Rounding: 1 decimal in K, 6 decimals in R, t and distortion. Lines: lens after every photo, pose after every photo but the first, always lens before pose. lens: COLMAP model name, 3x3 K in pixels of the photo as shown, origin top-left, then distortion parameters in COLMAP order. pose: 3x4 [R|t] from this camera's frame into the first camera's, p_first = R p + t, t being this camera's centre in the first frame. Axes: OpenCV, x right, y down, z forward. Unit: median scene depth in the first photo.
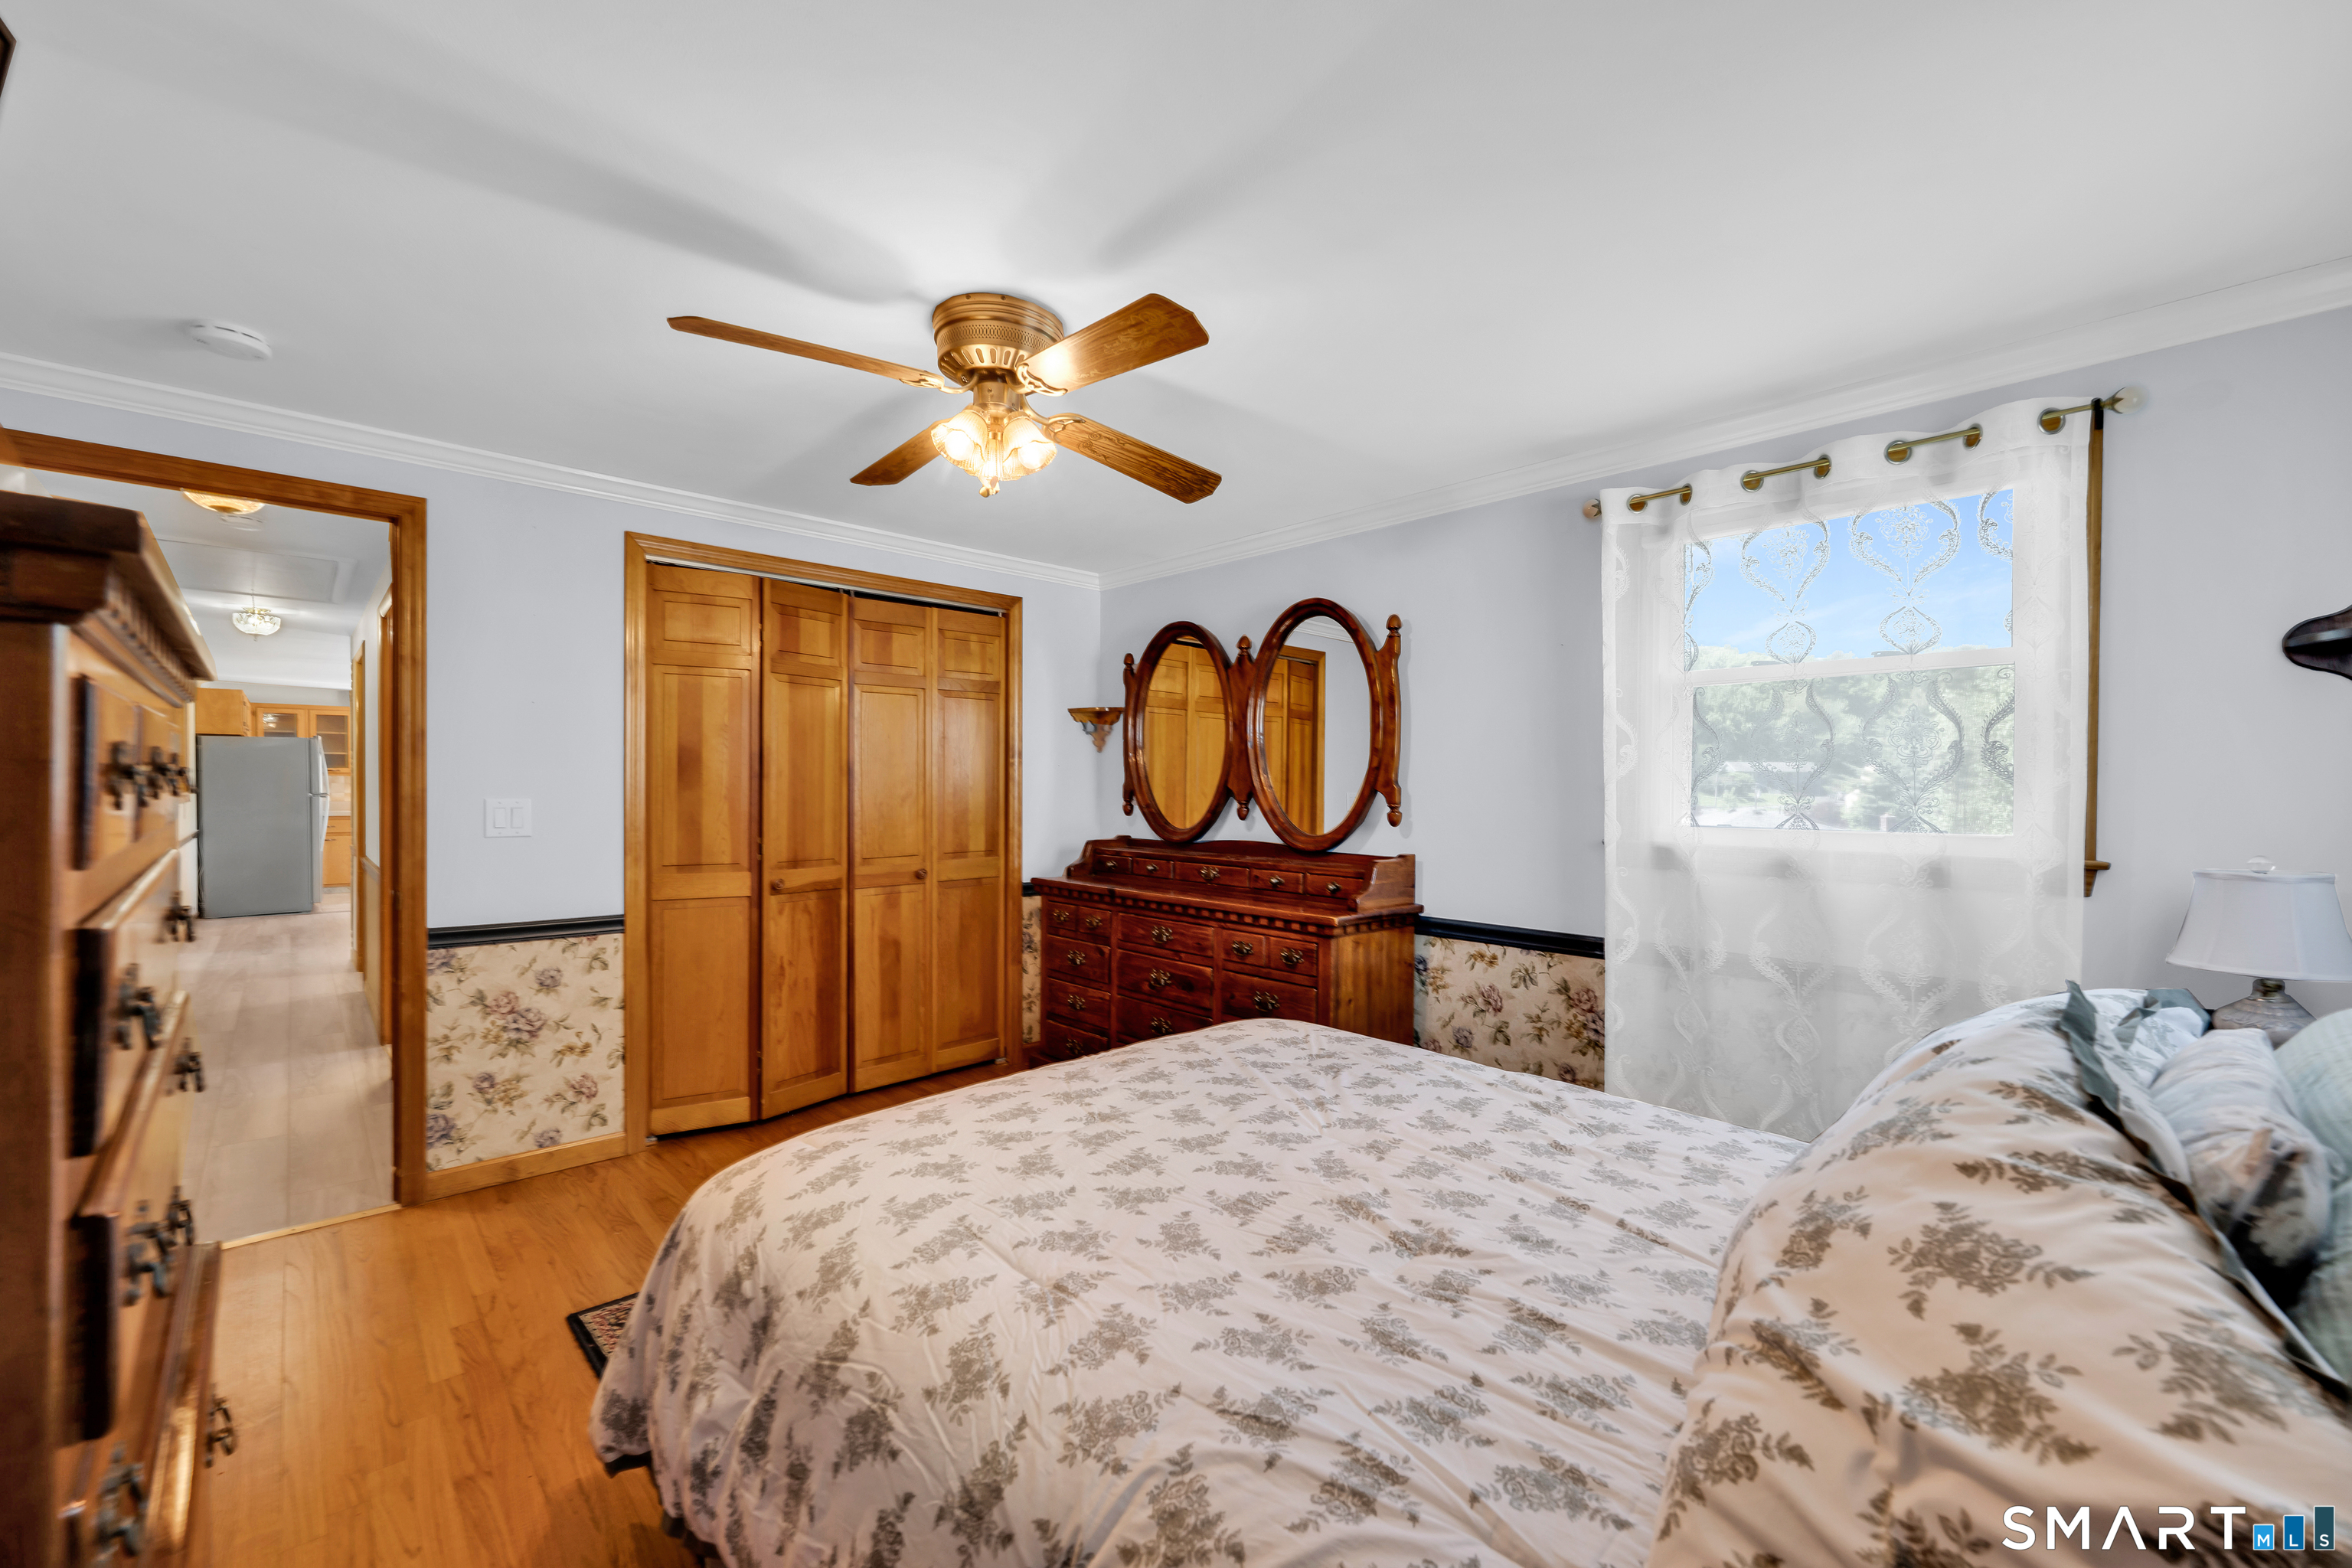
lens RADIAL K [[959.6, 0, 1176.0], [0, 959.6, 784.0], [0, 0, 1]] dist [0.000157, -0.000001]
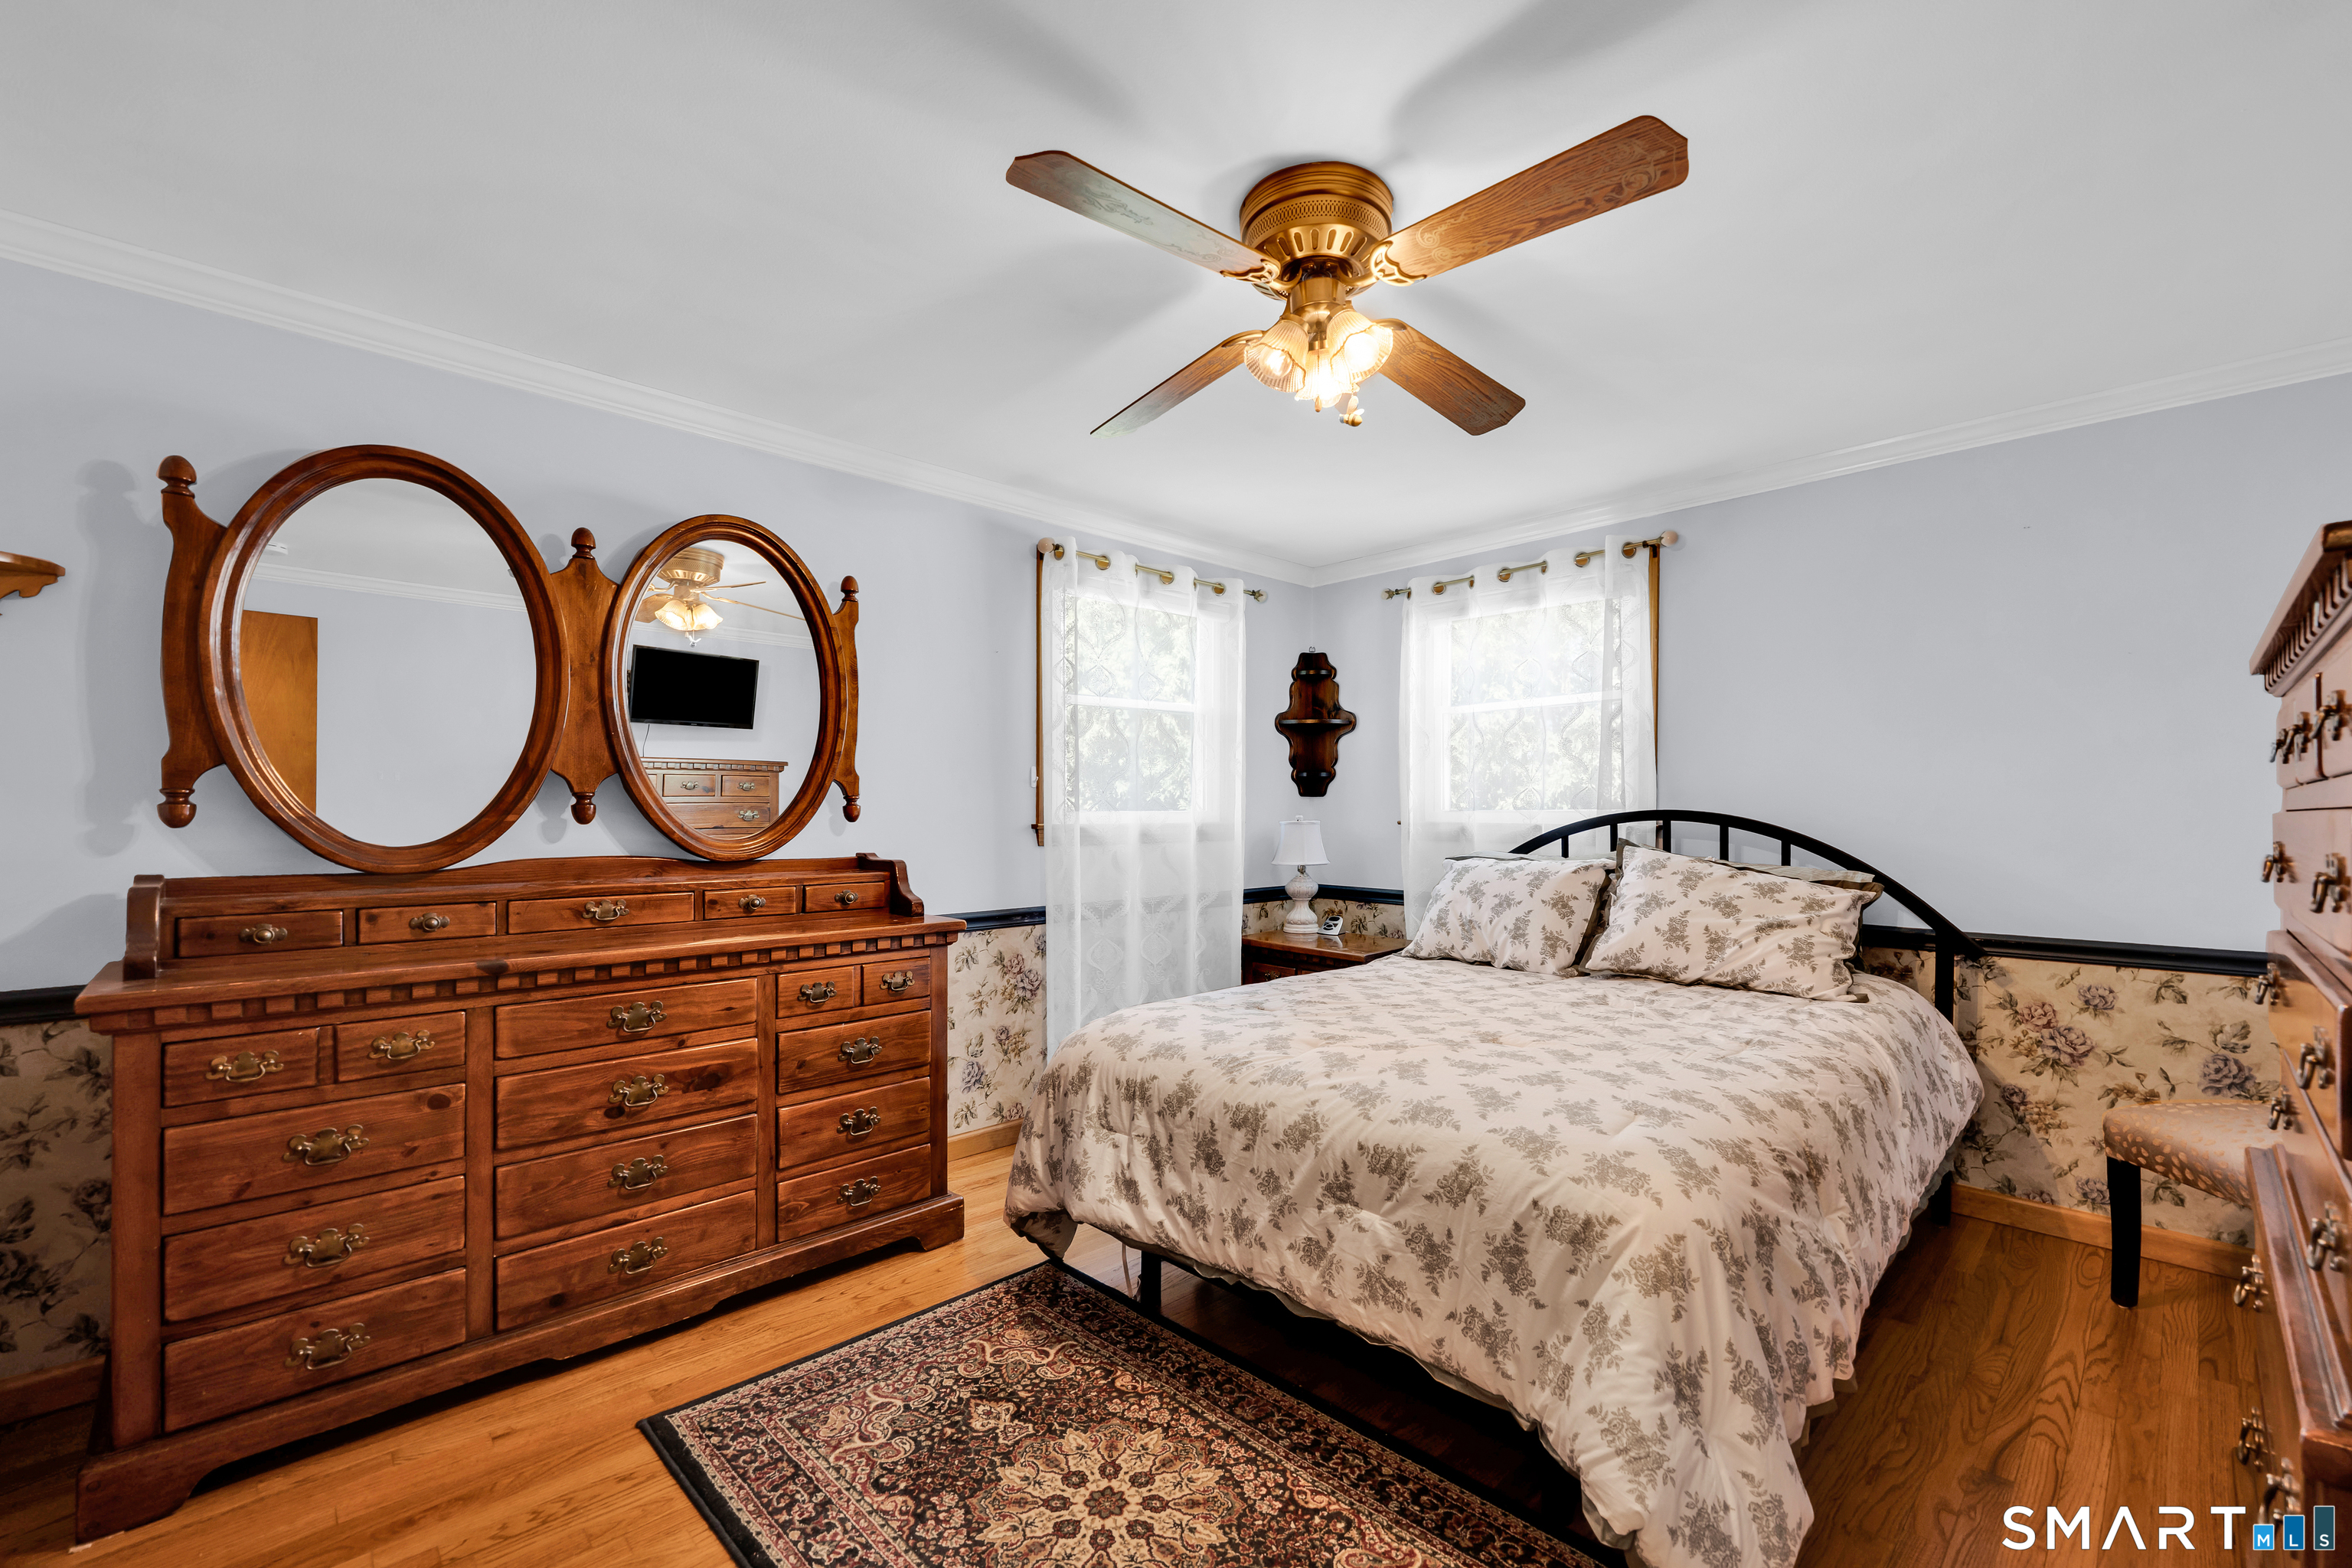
lens RADIAL K [[985.2, 0, 1176.0], [0, 985.2, 784.0], [0, 0, 1]] dist [0.000565, 0.000046]
pose [[-0.019154, 0.018725, 0.999641, -0.660047], [-0.003888, 0.999816, -0.018803, 0.026242], [-0.999809, -0.004247, -0.019077, 0.721985]]
